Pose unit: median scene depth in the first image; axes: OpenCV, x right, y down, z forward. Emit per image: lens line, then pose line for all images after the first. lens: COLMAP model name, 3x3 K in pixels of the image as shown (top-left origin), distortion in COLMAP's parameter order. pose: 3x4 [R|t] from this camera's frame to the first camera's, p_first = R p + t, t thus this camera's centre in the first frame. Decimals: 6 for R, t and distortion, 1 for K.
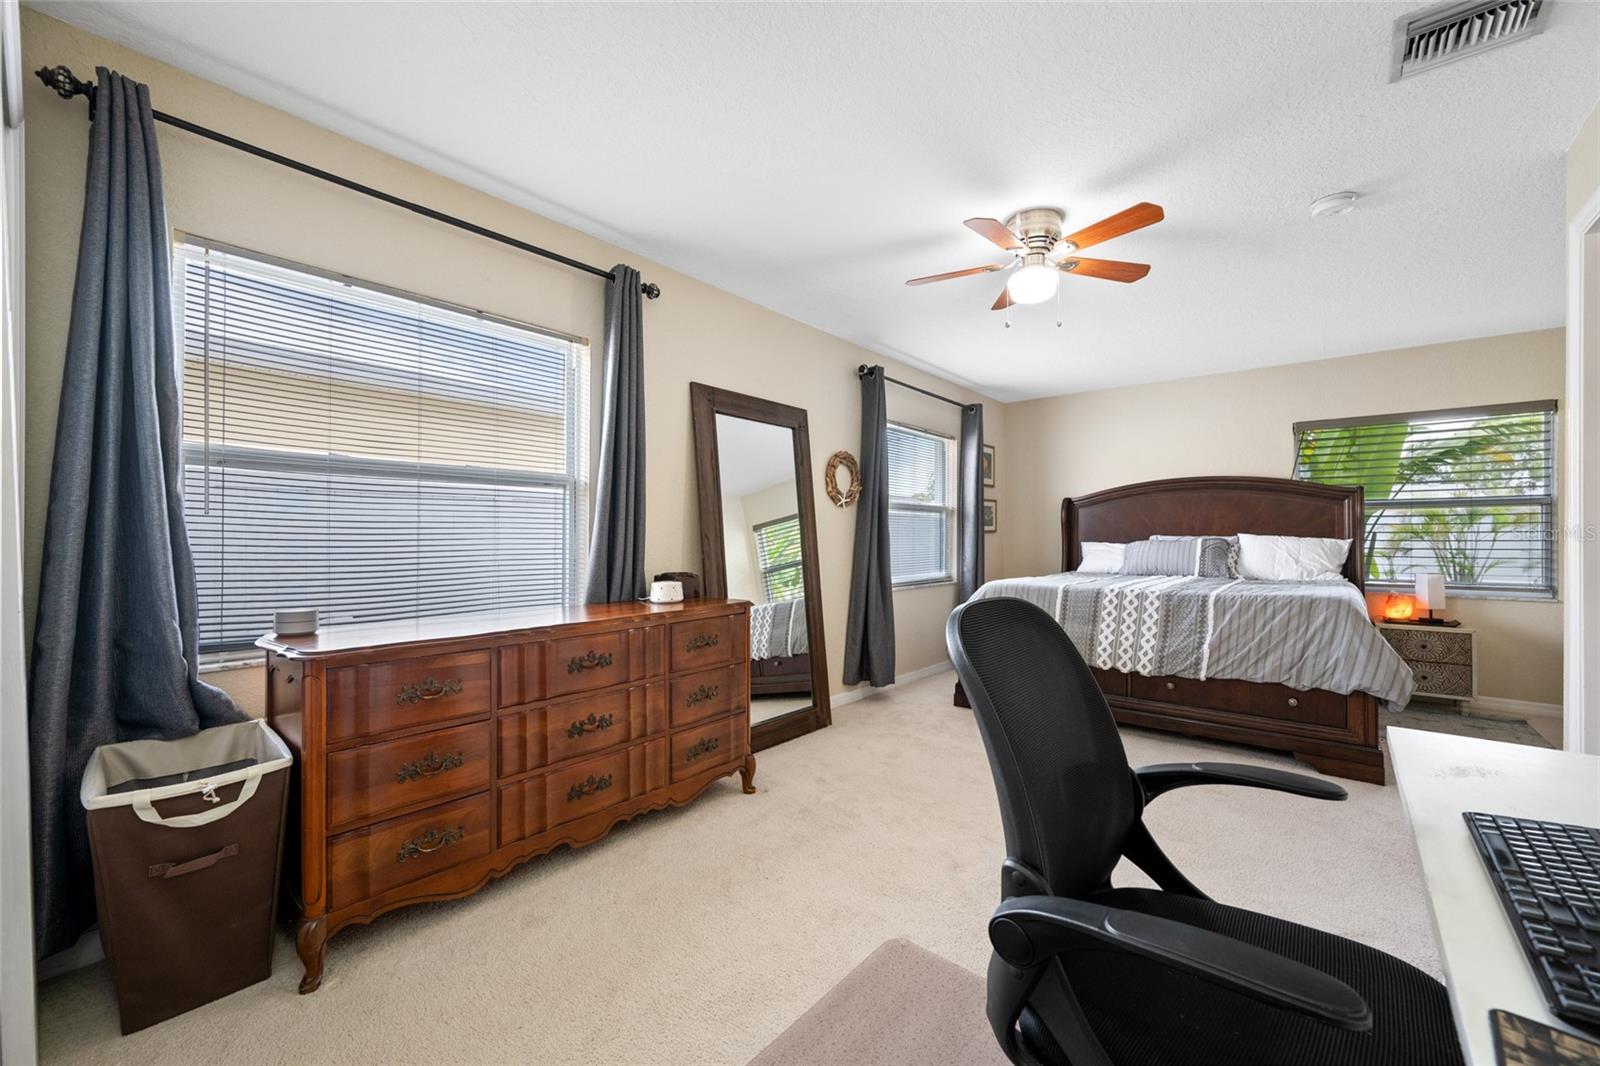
lens RADIAL K [[651.6, 0, 800.0], [0, 651.6, 533.0], [0, 0, 1]] dist [0.000462, 0.000018]
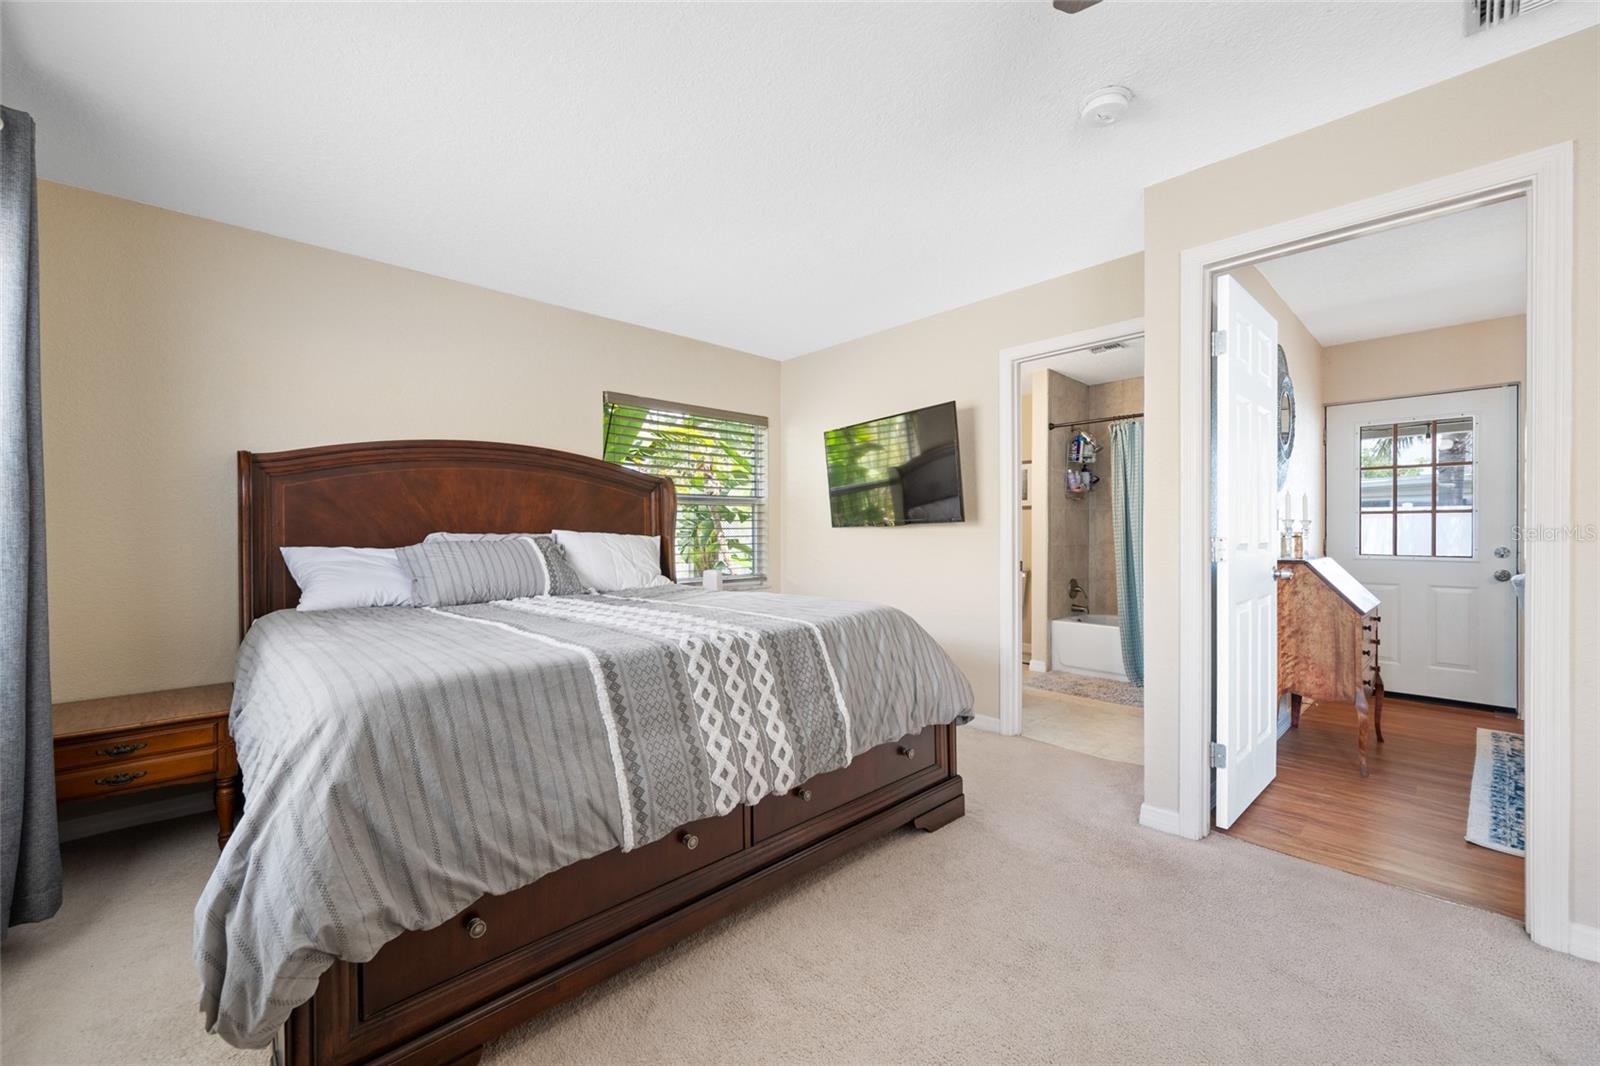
lens RADIAL K [[631.3, 0, 804.5], [0, 631.3, 526.4], [0, 0, 1]] dist [-0.001556, -0.000304]
pose [[0.115892, 0.006232, 0.993242, 0.016073], [-0.000069, 0.999980, -0.006266, 0.002199], [-0.993262, 0.000657, 0.115891, 0.890396]]
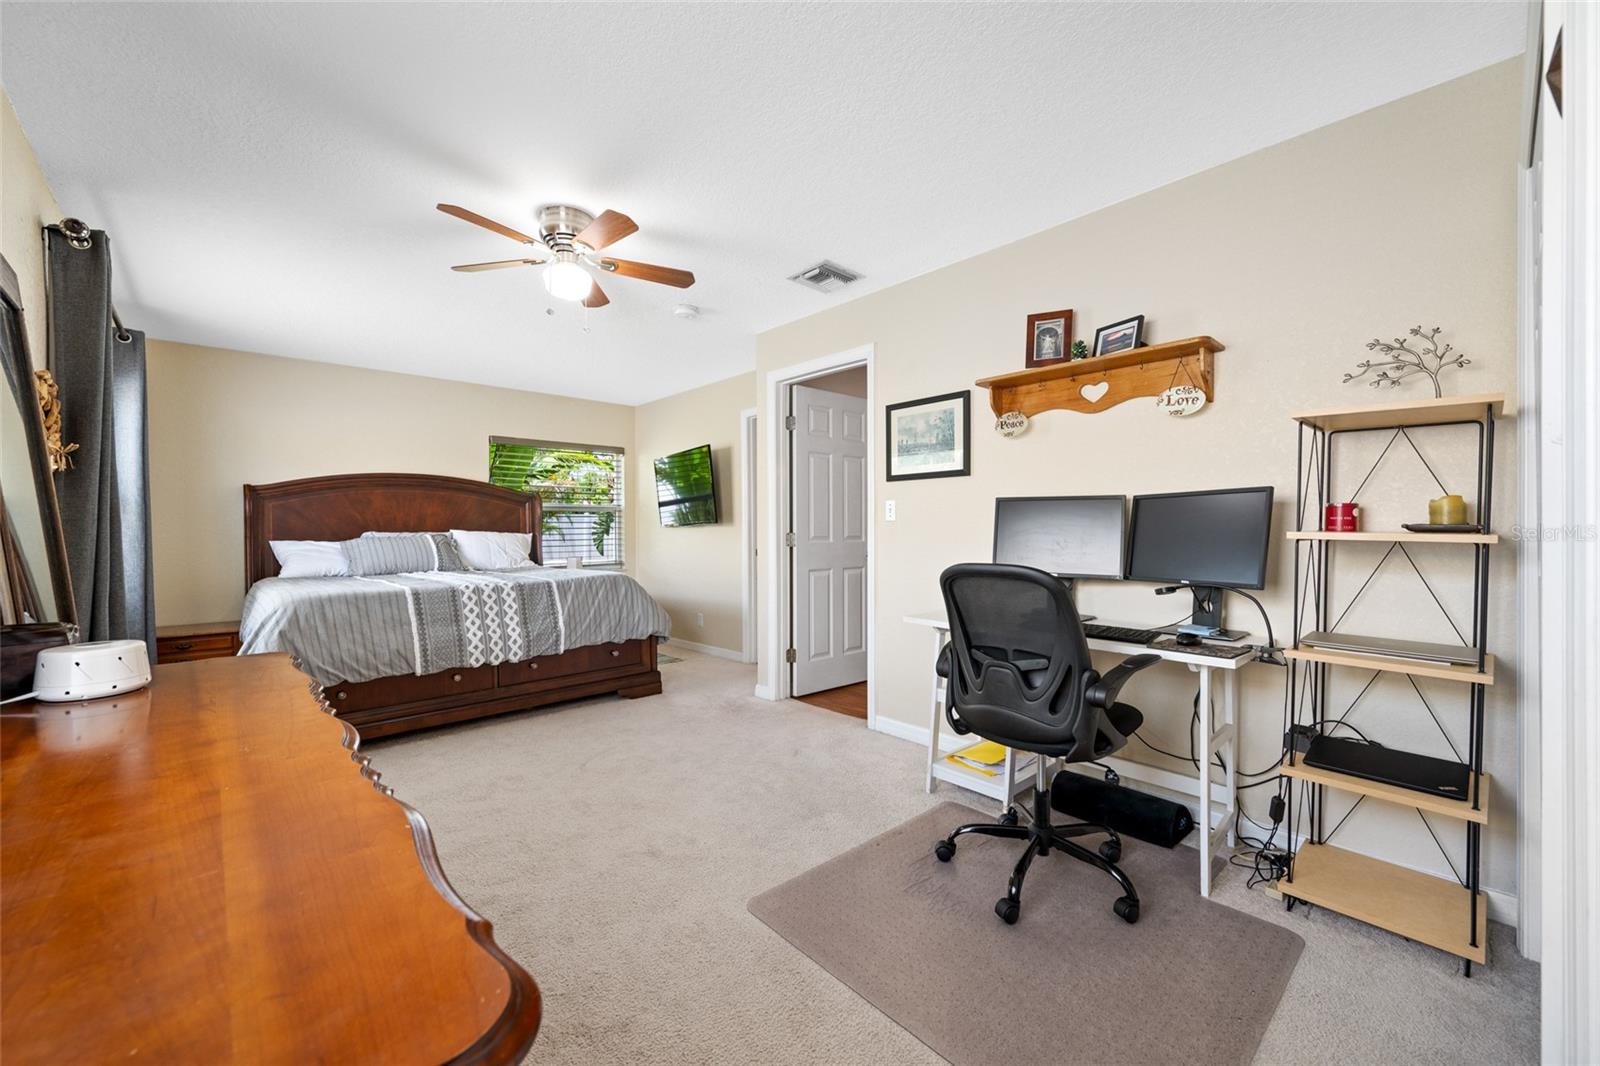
lens RADIAL K [[631.3, 0, 804.5], [0, 631.3, 526.4], [0, 0, 1]] dist [-0.001556, -0.000304]
pose [[0.124005, 0.001101, 0.992281, -0.422240], [0.003892, 0.999991, -0.001596, -0.000480], [-0.992274, 0.004060, 0.123999, 0.386409]]
